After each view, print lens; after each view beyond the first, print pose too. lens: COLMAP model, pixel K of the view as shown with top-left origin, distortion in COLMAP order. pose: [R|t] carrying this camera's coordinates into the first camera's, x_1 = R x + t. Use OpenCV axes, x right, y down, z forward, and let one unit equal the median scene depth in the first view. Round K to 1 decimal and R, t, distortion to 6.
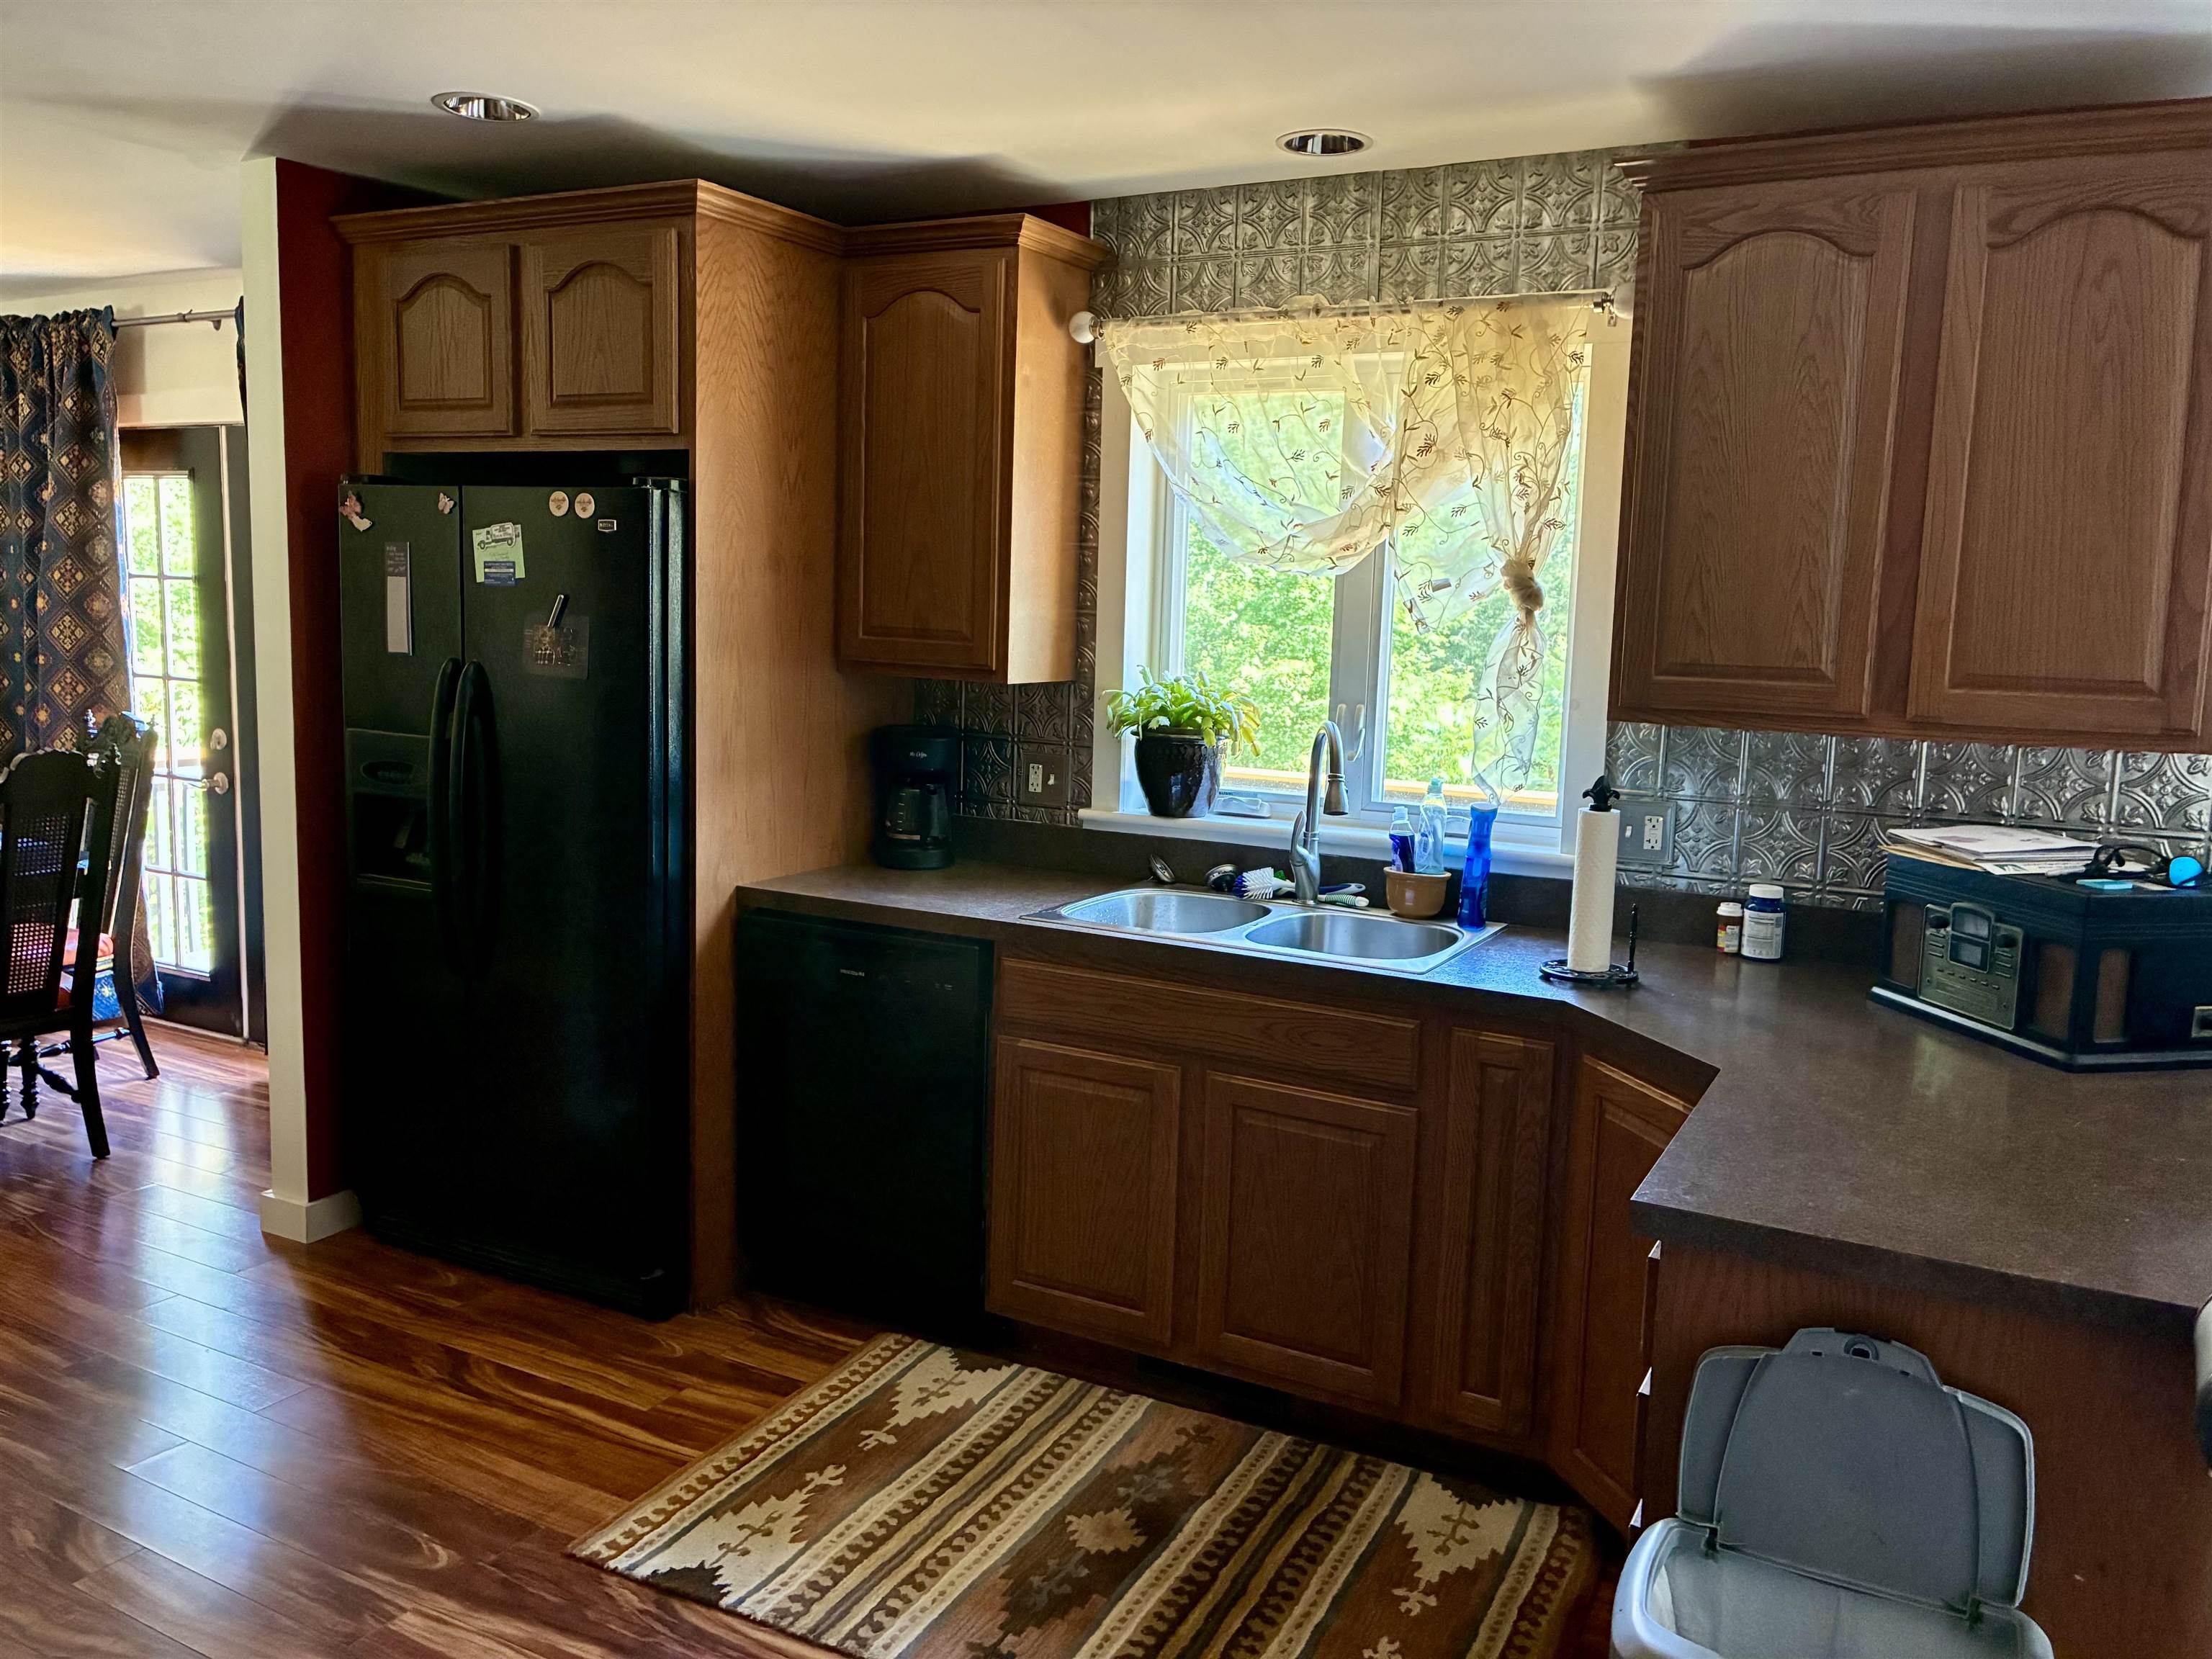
lens RADIAL K [[1682.3, 0, 1100.8], [0, 1682.3, 818.2], [0, 0, 1]] dist [0.040080, -0.042462]
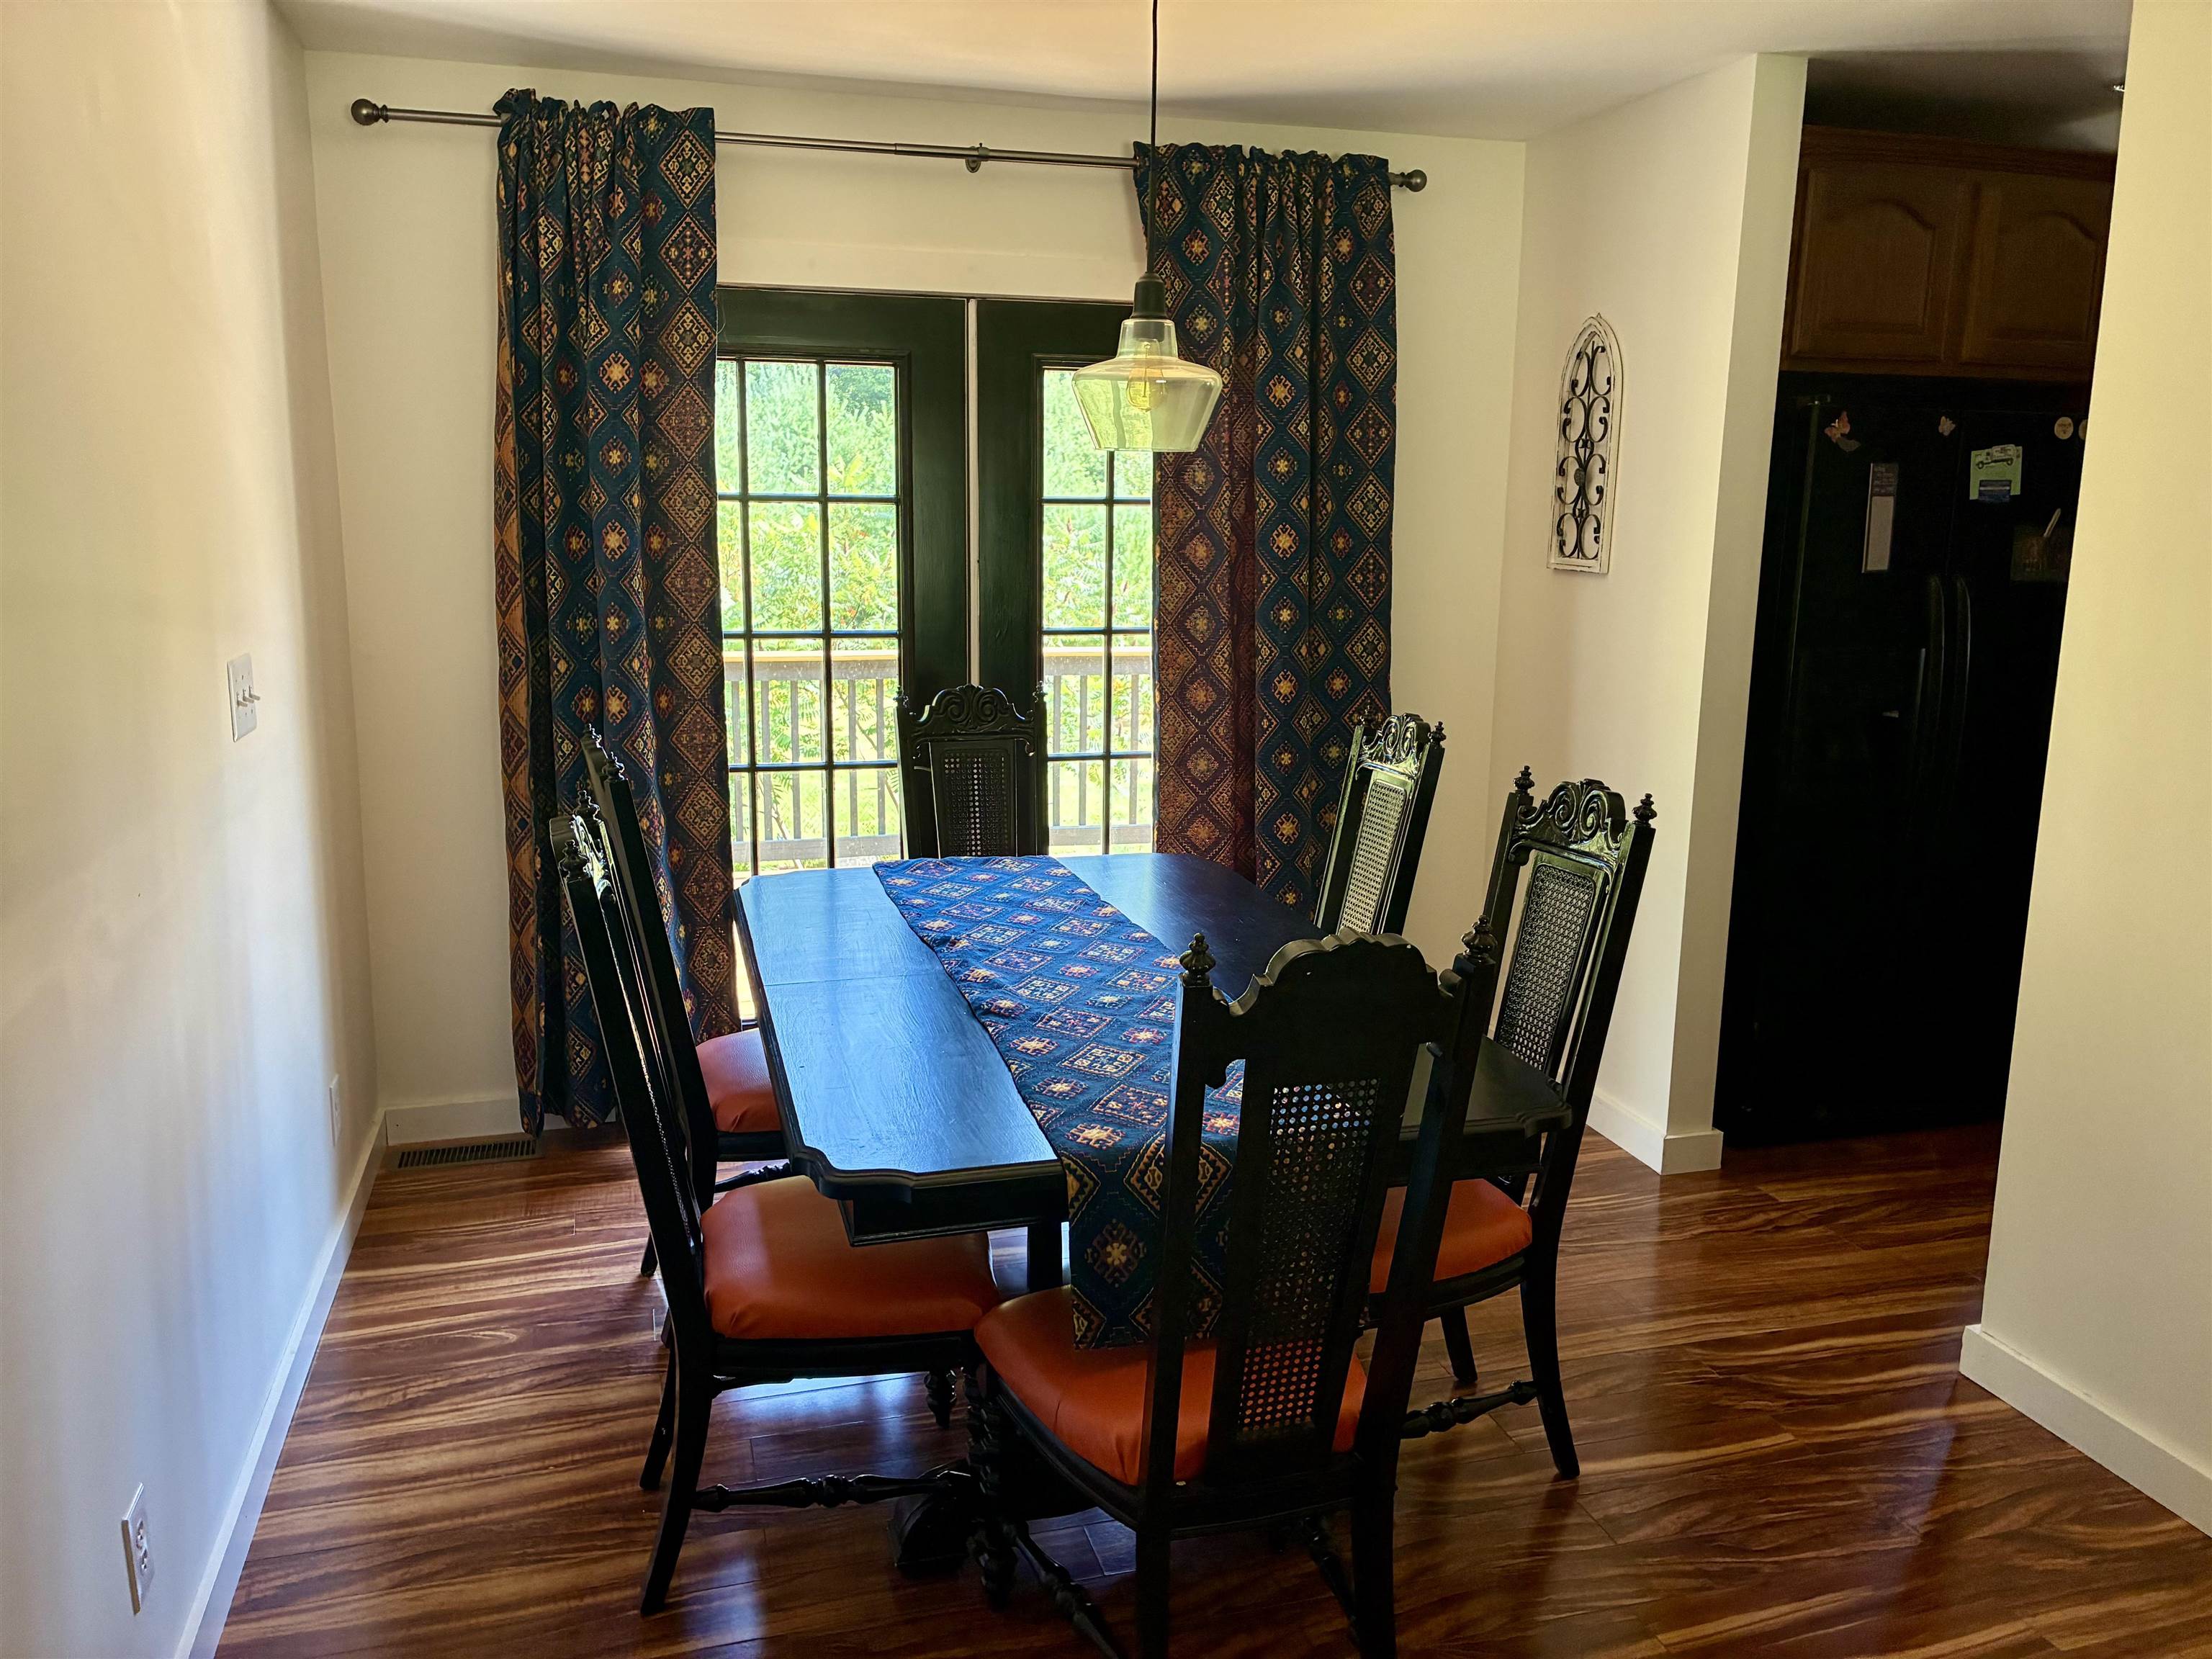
lens RADIAL K [[1682.3, 0, 1104.8], [0, 1682.3, 831.0], [0, 0, 1]] dist [0.040080, -0.042462]
pose [[0.726375, -0.160227, 0.668362, -1.481661], [0.101488, 0.986791, 0.126267, -0.119757], [-0.679765, -0.023887, 0.733041, 0.556624]]
